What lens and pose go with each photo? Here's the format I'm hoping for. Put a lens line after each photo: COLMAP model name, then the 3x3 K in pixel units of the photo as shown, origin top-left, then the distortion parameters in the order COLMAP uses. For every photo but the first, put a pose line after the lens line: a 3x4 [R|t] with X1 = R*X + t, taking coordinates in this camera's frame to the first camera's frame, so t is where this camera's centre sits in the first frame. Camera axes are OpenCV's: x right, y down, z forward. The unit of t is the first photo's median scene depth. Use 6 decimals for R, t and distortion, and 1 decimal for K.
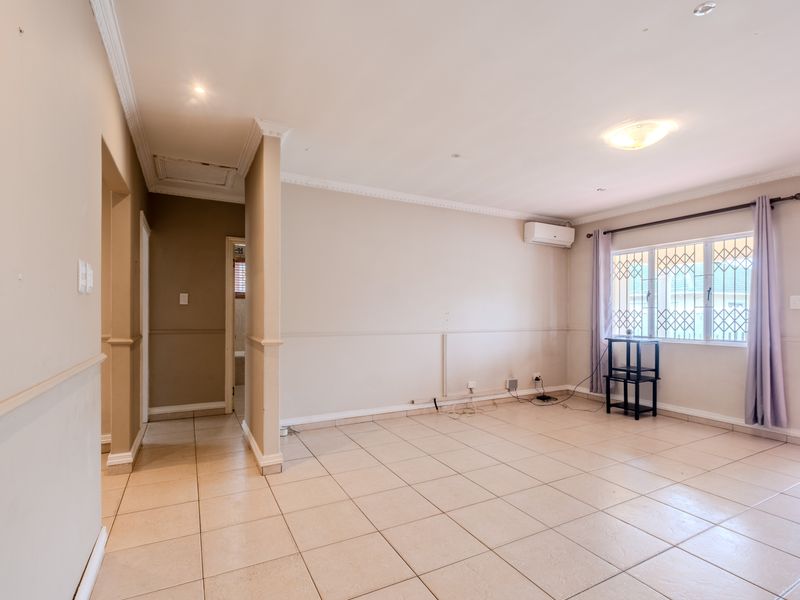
lens RADIAL K [[394.0, 0, 399.4], [0, 394.0, 304.1], [0, 0, 1]] dist [0.004191, -0.005664]
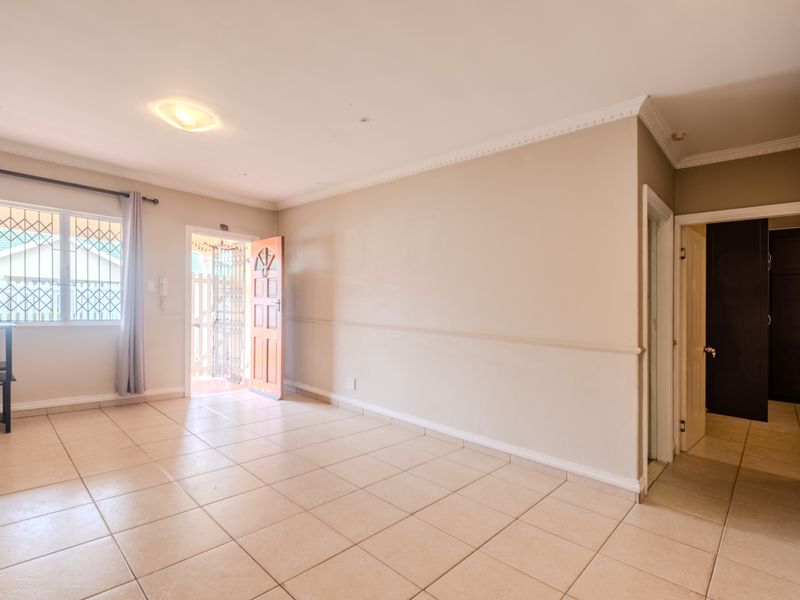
lens RADIAL K [[394.0, 0, 392.7], [0, 394.0, 298.3], [0, 0, 1]] dist [0.004191, -0.005664]
pose [[-0.308424, 0.006818, 0.951225, -0.336758], [-0.060068, 0.997839, -0.026628, 0.016125], [-0.949351, -0.065350, -0.307348, 0.557167]]
